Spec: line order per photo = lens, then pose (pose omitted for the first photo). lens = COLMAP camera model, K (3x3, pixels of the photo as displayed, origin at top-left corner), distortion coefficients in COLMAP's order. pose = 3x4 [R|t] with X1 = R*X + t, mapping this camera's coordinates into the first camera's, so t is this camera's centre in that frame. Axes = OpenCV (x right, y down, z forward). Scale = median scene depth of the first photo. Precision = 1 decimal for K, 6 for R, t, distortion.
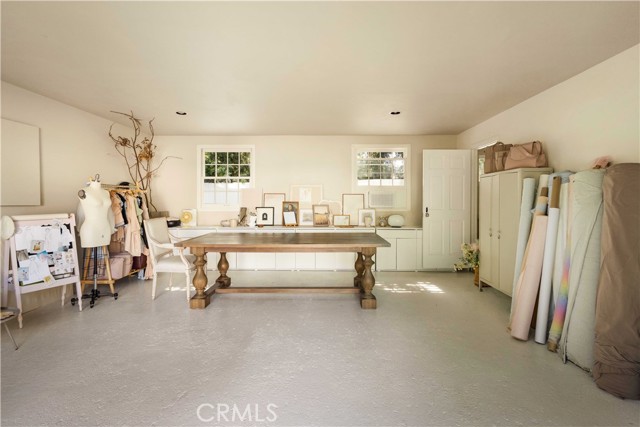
lens RADIAL K [[290.0, 0, 318.8], [0, 290.0, 211.5], [0, 0, 1]] dist [0.002165, 0.000174]
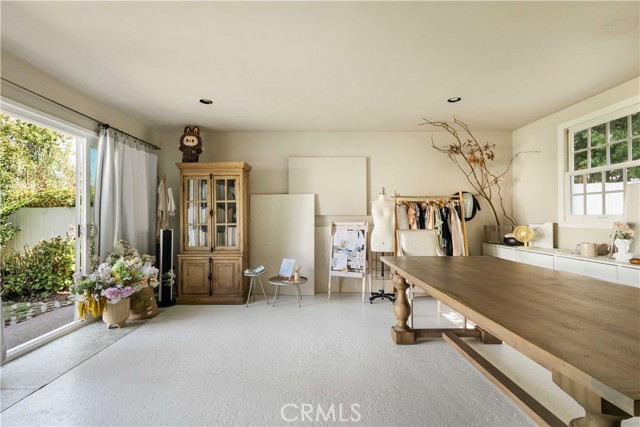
lens RADIAL K [[290.0, 0, 317.5], [0, 290.0, 216.0], [0, 0, 1]] dist [0.002165, 0.000174]
pose [[0.039921, -0.009035, -0.999162, 0.374483], [-0.031814, 0.999441, -0.010309, 0.001749], [0.998696, 0.032198, 0.039611, 0.746469]]
